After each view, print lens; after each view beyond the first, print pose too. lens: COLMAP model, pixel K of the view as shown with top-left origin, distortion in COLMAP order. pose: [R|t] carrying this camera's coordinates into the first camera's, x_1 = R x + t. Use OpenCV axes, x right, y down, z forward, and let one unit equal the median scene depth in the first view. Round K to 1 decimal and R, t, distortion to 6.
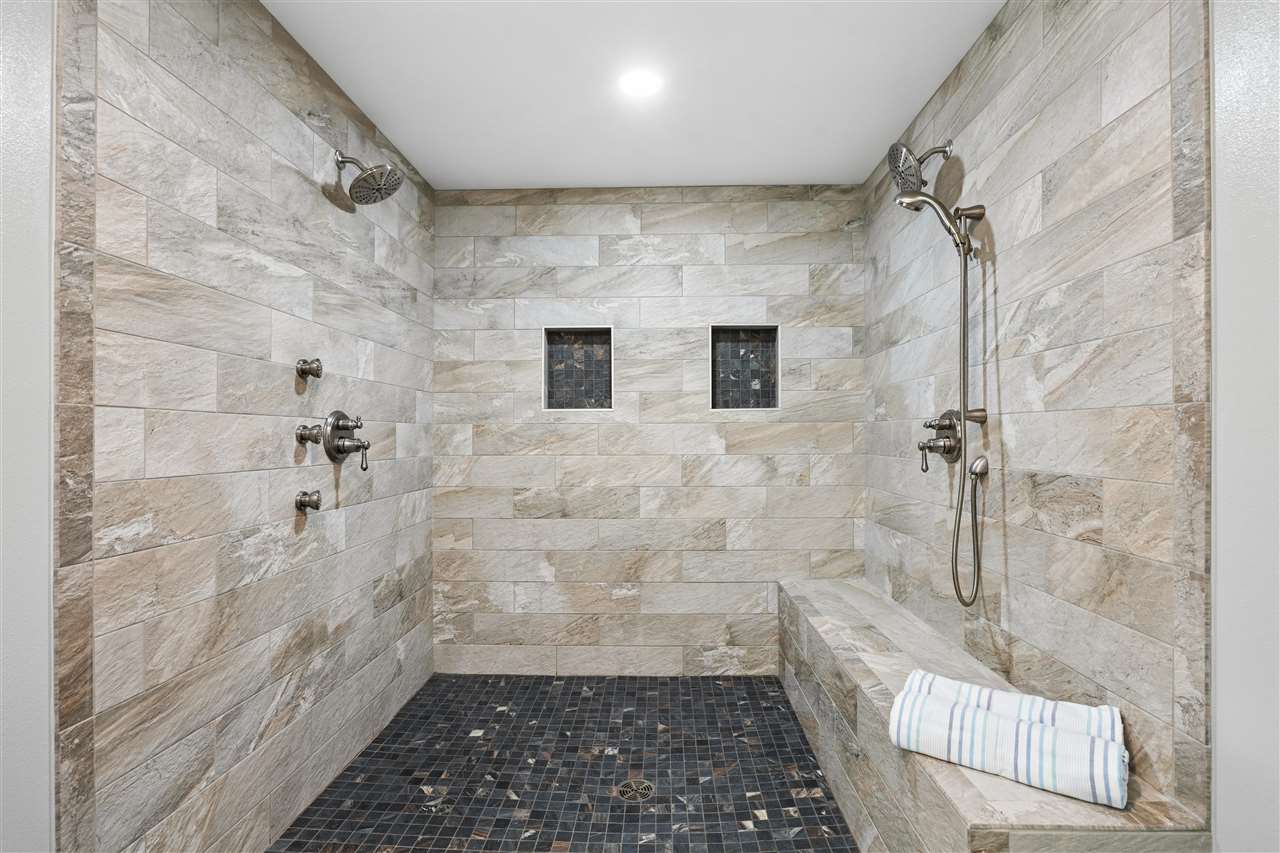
lens RADIAL K [[585.3, 0, 642.4], [0, 585.3, 428.0], [0, 0, 1]] dist [-0.017118, 0.001987]
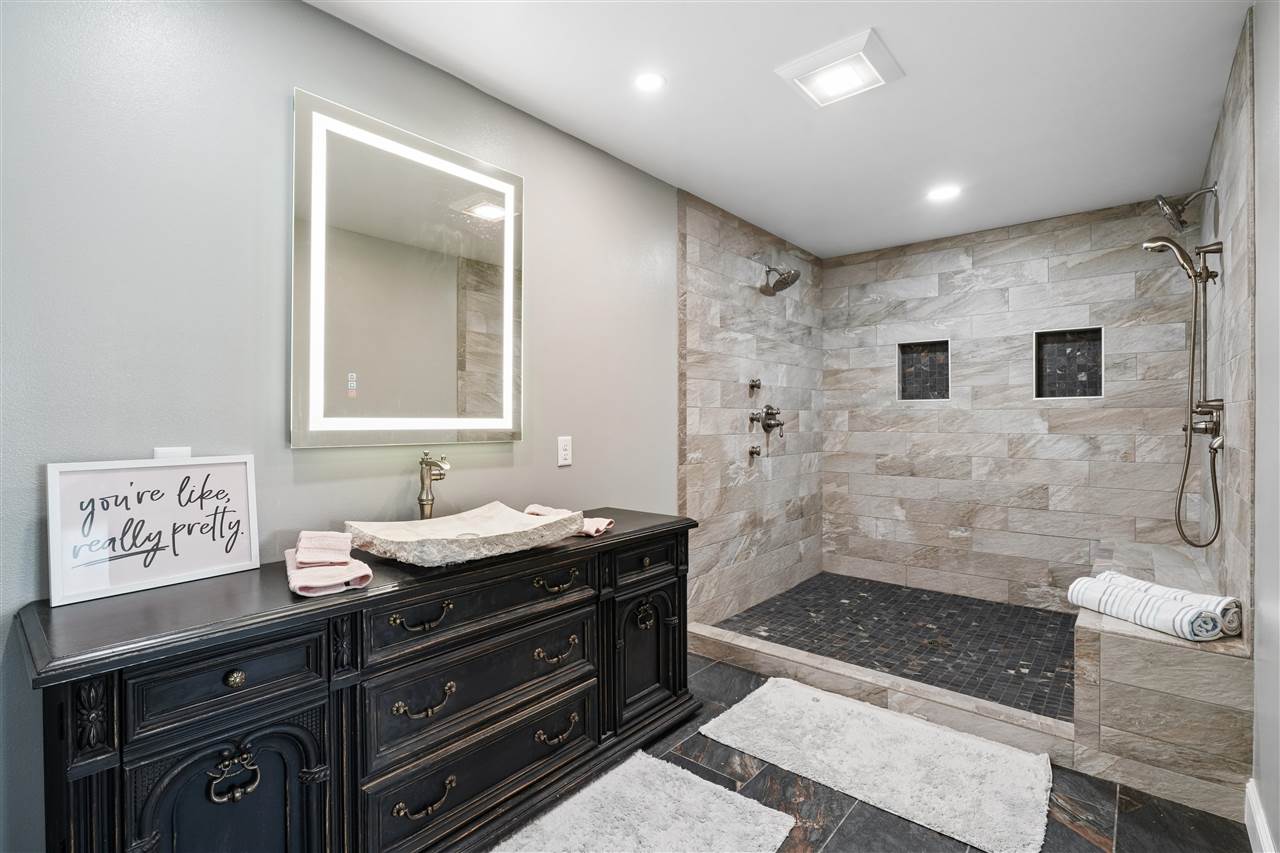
lens RADIAL K [[585.3, 0, 638.2], [0, 585.3, 420.1], [0, 0, 1]] dist [-0.017118, 0.001987]
pose [[0.774034, 0.005143, -0.633123, 0.267858], [0.005572, 0.999873, 0.014935, -0.008565], [0.633119, -0.015088, 0.773907, -0.559549]]
